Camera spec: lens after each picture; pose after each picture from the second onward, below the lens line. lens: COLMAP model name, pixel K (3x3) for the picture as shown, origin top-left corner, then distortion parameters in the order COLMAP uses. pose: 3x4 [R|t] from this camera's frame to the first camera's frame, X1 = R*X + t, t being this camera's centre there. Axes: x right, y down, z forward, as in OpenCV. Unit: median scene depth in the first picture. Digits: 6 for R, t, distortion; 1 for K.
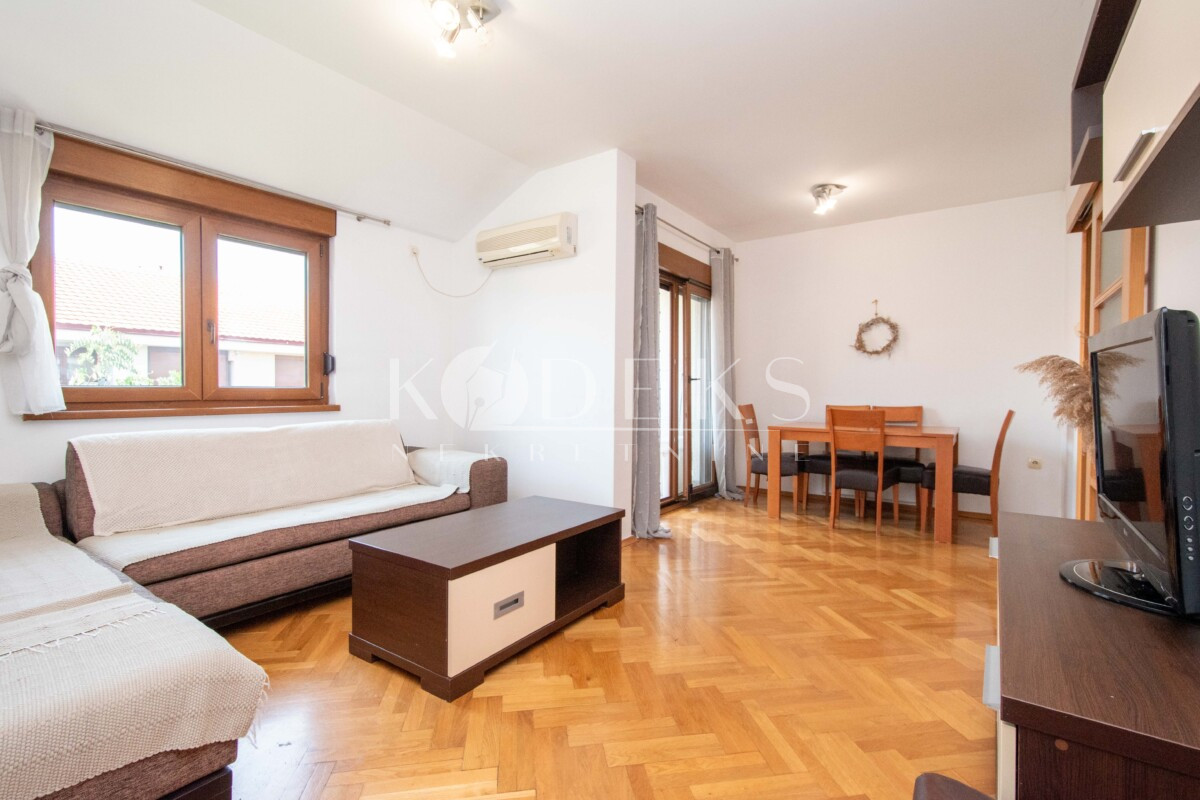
lens RADIAL K [[525.1, 0, 606.6], [0, 525.1, 397.3], [0, 0, 1]] dist [0.000948, -0.000156]
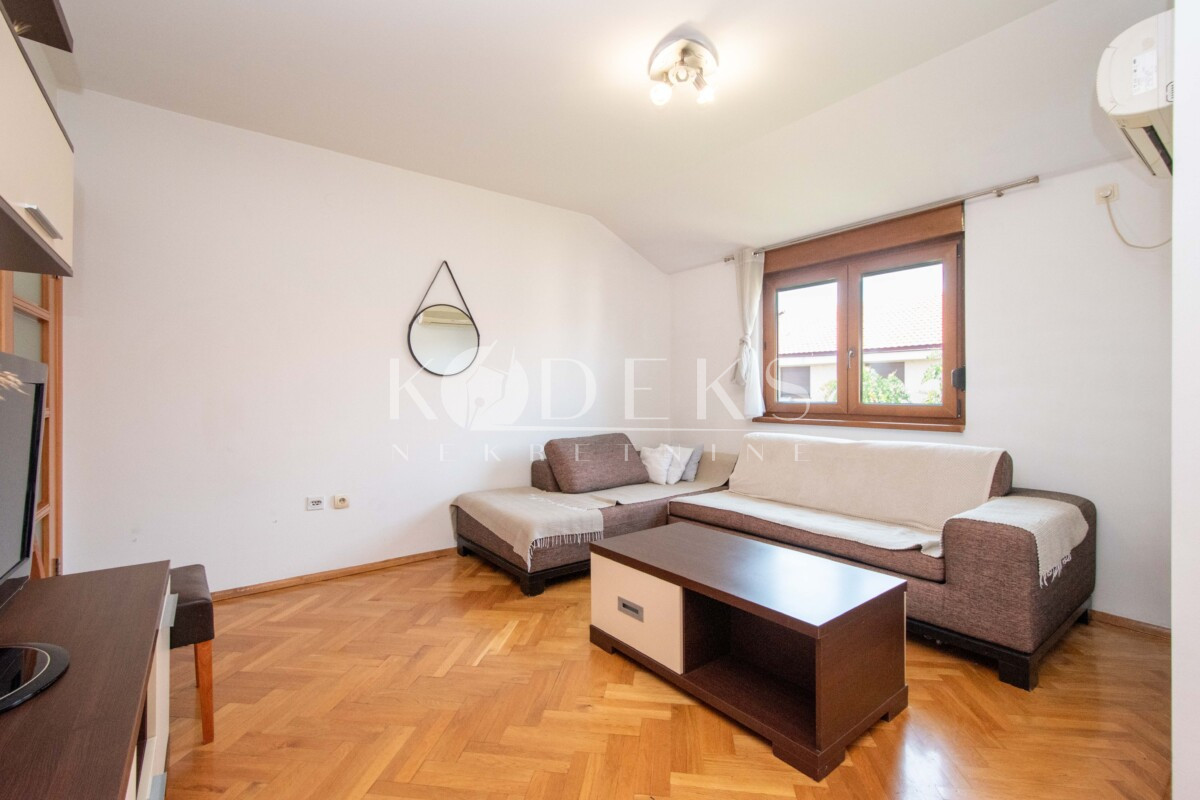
lens RADIAL K [[525.1, 0, 606.6], [0, 525.1, 397.3], [0, 0, 1]] dist [0.000948, -0.000156]
pose [[-0.283539, 0.001562, -0.958959, 0.508291], [-0.015846, 0.999855, 0.006314, -0.029990], [0.958830, 0.016986, -0.283473, 0.727078]]
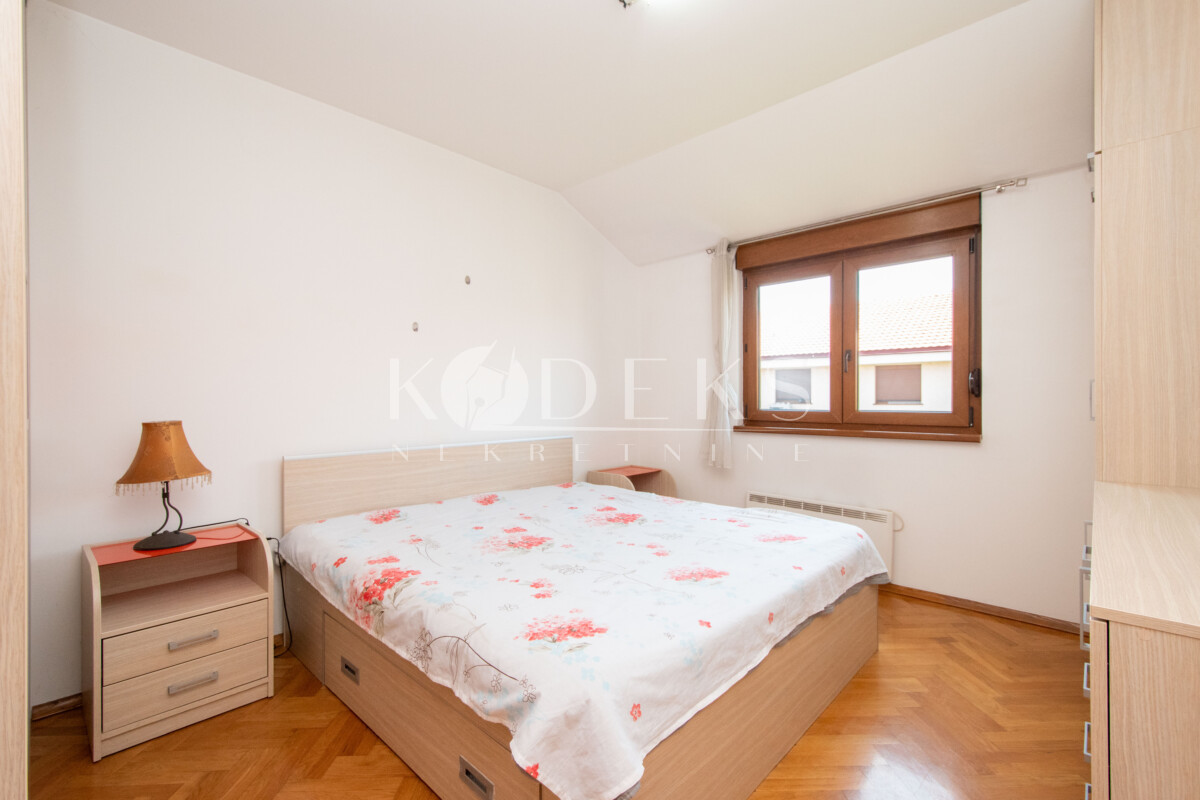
lens RADIAL K [[537.5, 0, 598.0], [0, 537.5, 370.2], [0, 0, 1]] dist [0.001635, -0.000014]
pose [[-0.136878, -0.058790, -0.988842, 0.389901], [-0.016378, 0.998235, -0.057081, -0.028971], [0.990452, 0.008382, -0.137599, 0.577313]]
